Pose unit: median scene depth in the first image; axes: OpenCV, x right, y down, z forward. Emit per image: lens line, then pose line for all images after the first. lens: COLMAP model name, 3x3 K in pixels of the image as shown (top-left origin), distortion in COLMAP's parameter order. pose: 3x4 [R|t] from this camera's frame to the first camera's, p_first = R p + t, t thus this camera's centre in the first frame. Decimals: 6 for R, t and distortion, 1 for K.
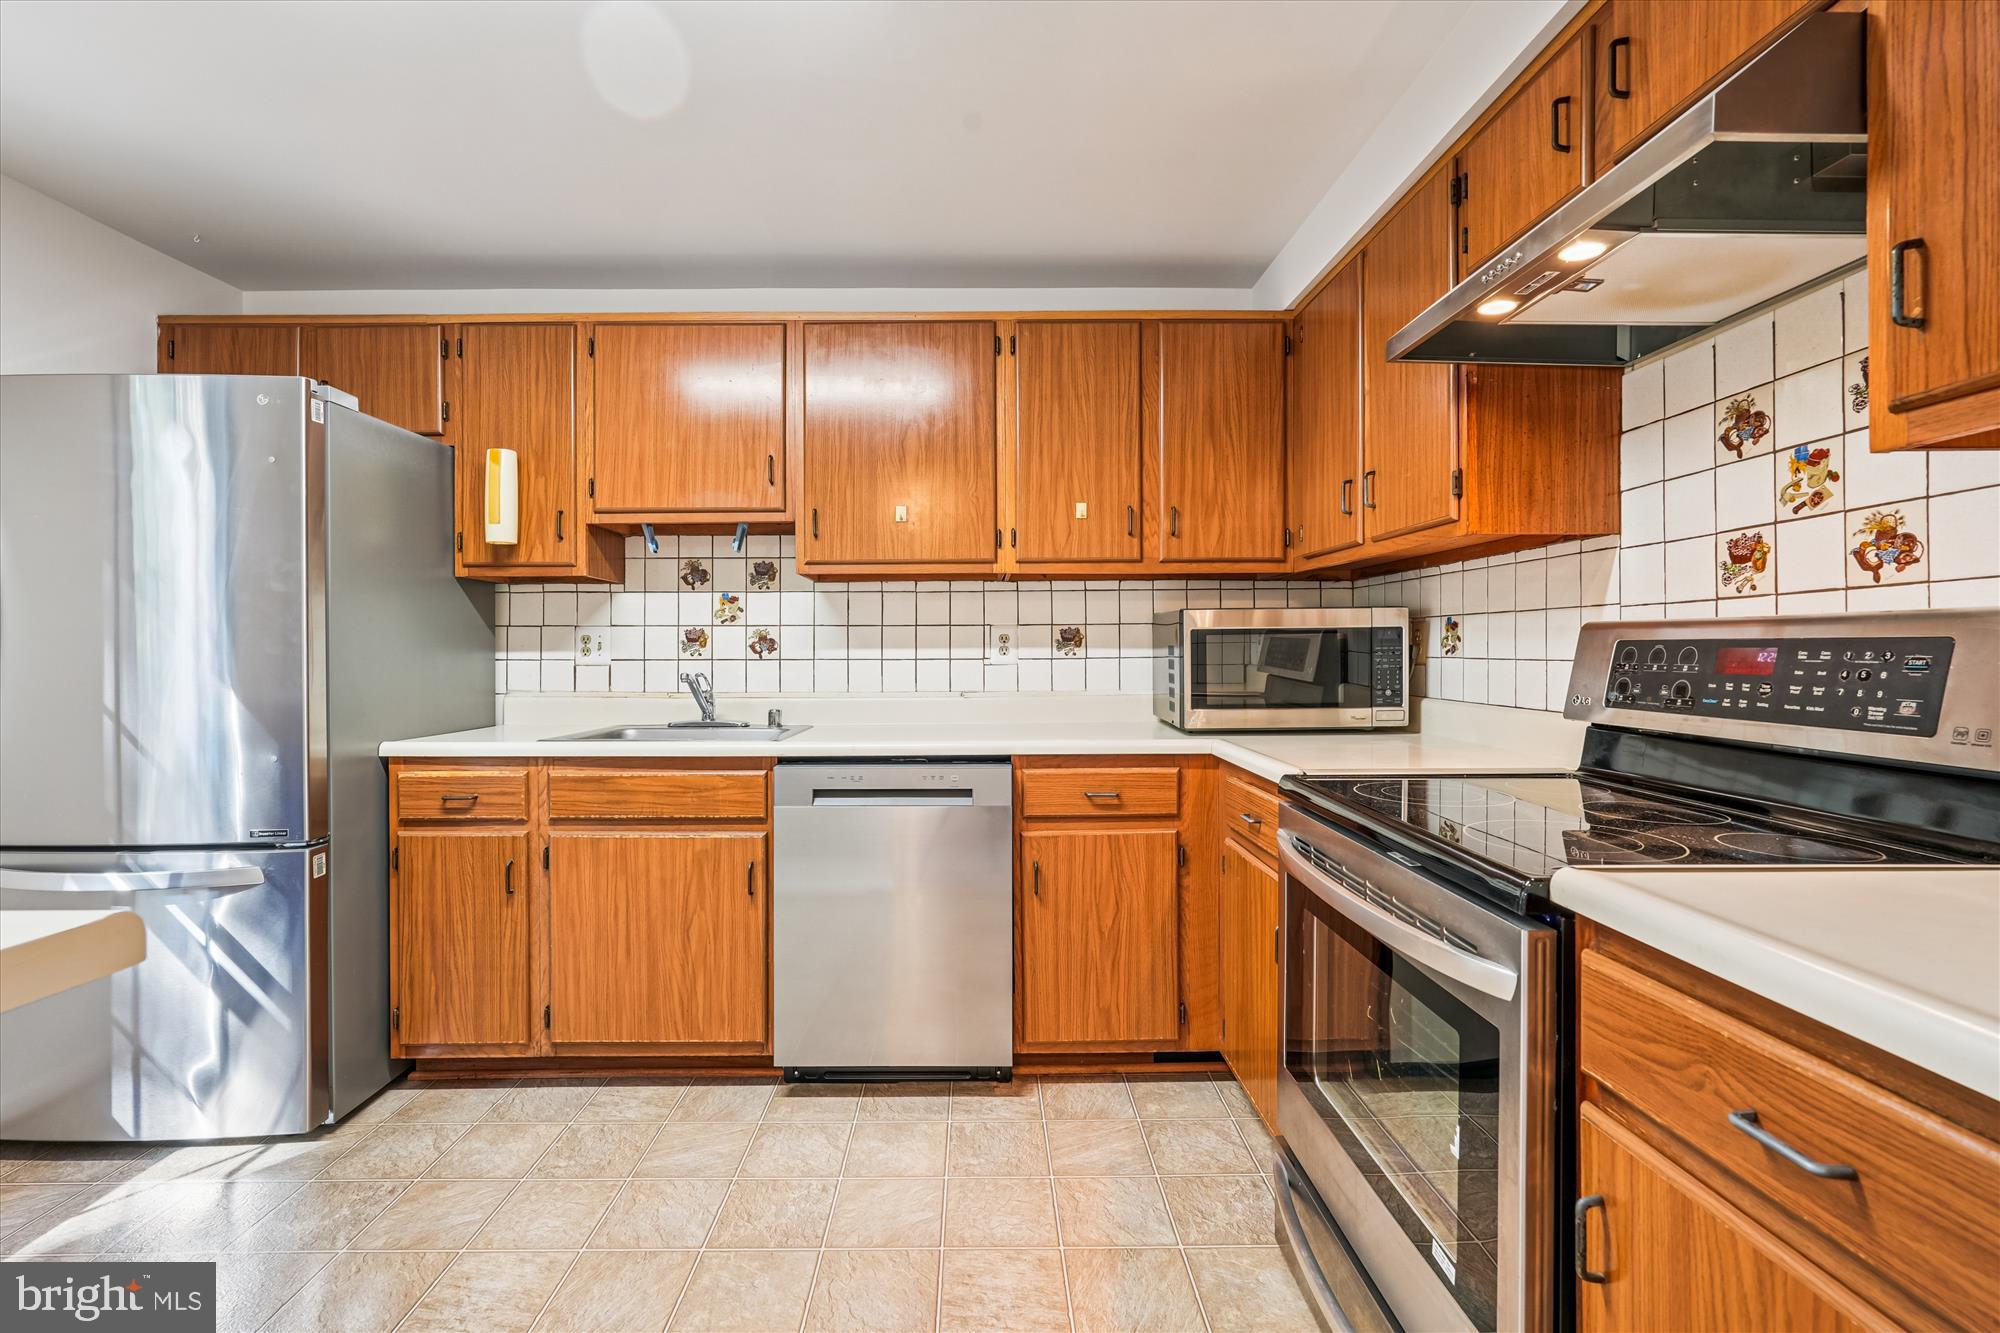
lens RADIAL K [[882.6, 0, 987.5], [0, 882.6, 668.7], [0, 0, 1]] dist [-0.001961, 0.000934]
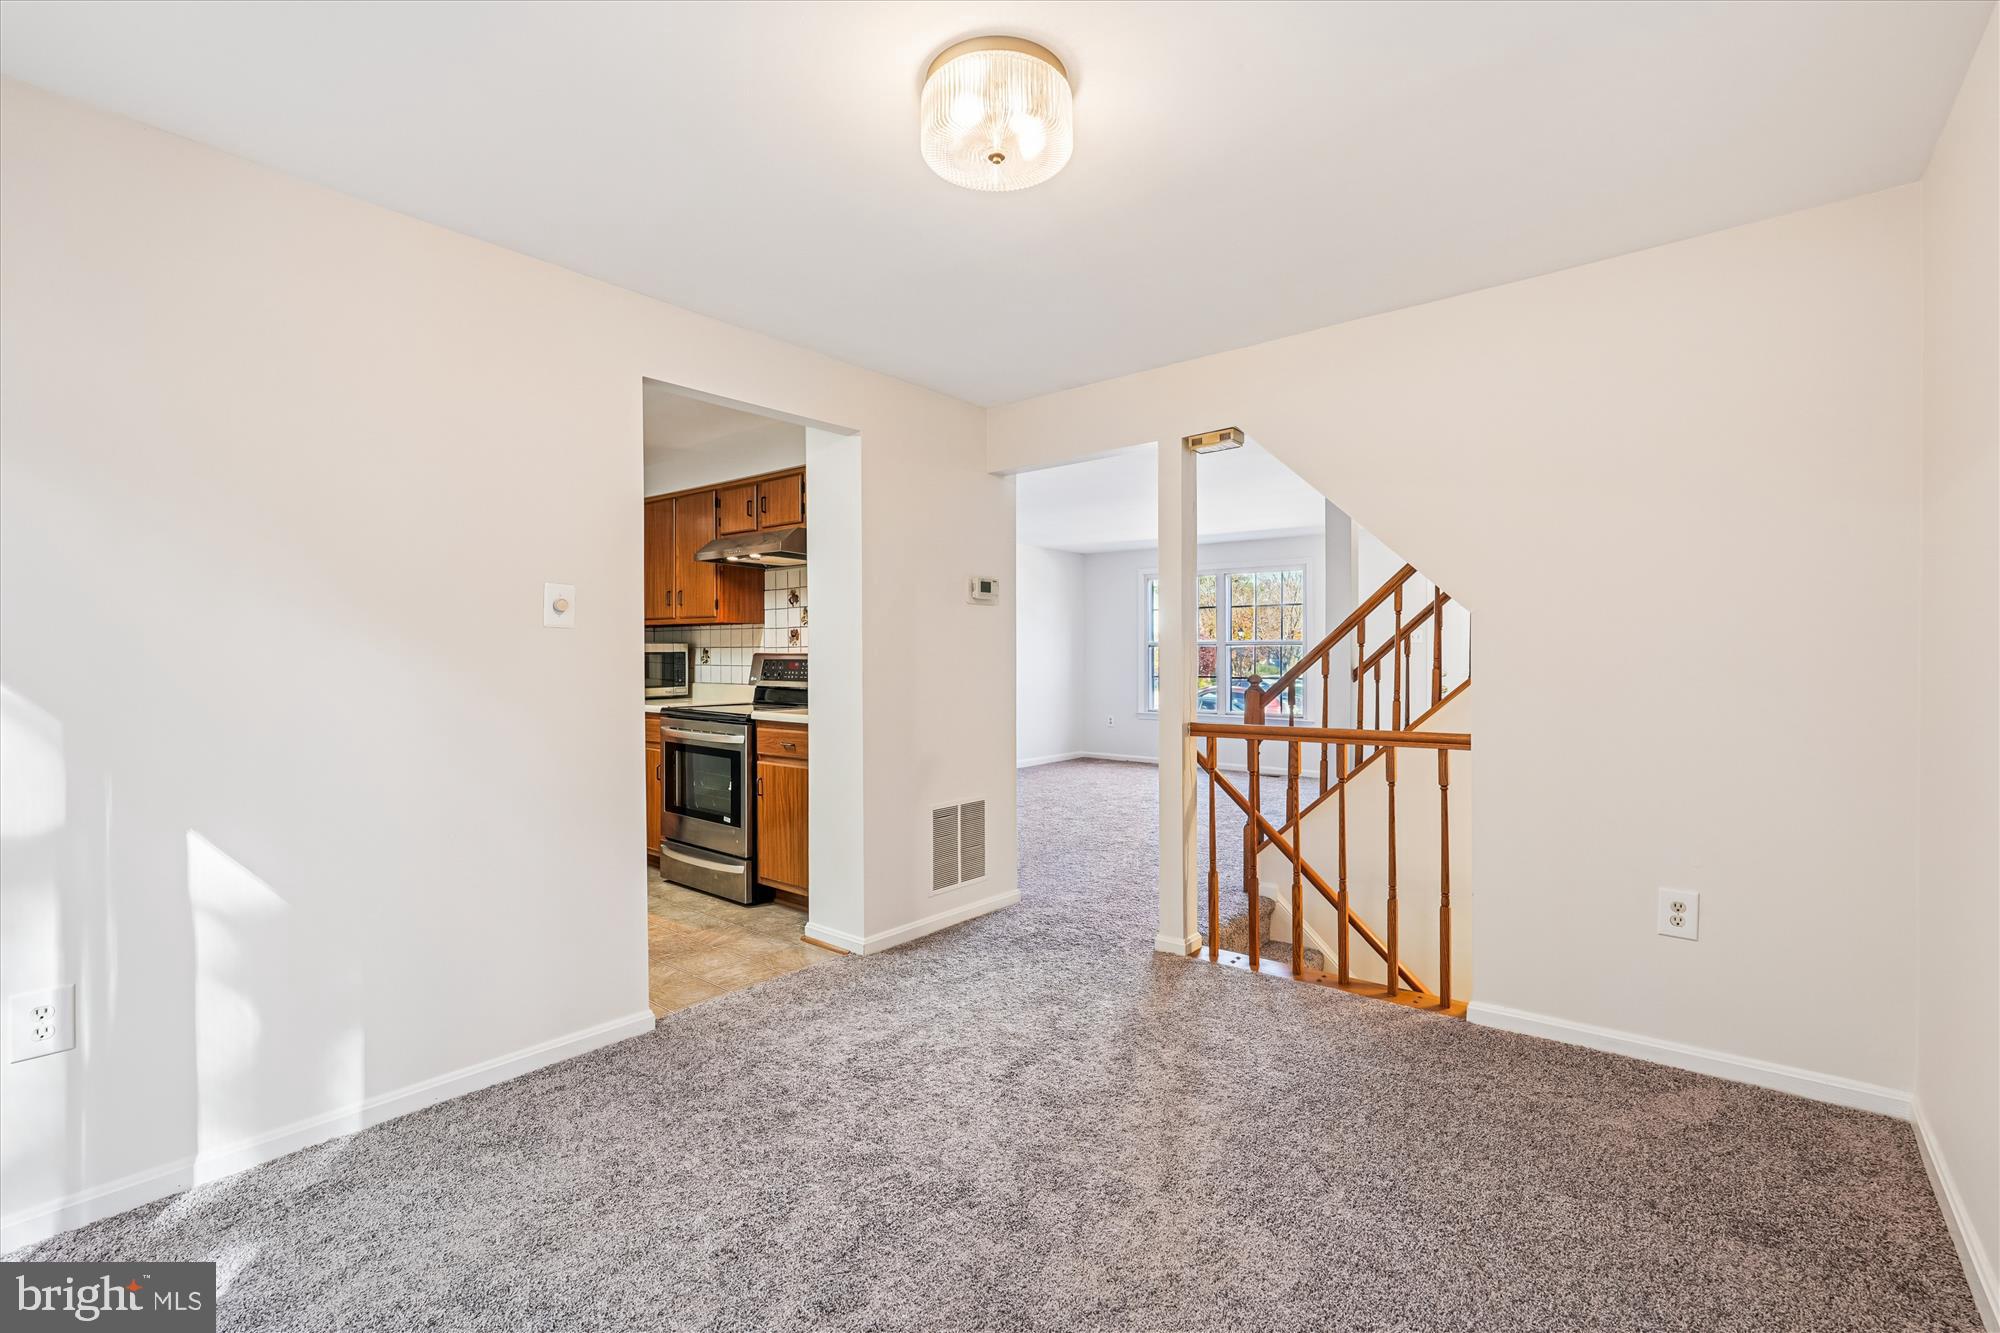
lens RADIAL K [[882.6, 0, 987.5], [0, 882.6, 668.7], [0, 0, 1]] dist [-0.001961, 0.000934]
pose [[0.648659, -0.000237, 0.761079, -1.103457], [0.009541, 0.999924, -0.007820, 0.031990], [-0.761019, 0.012334, 0.648612, -1.564068]]
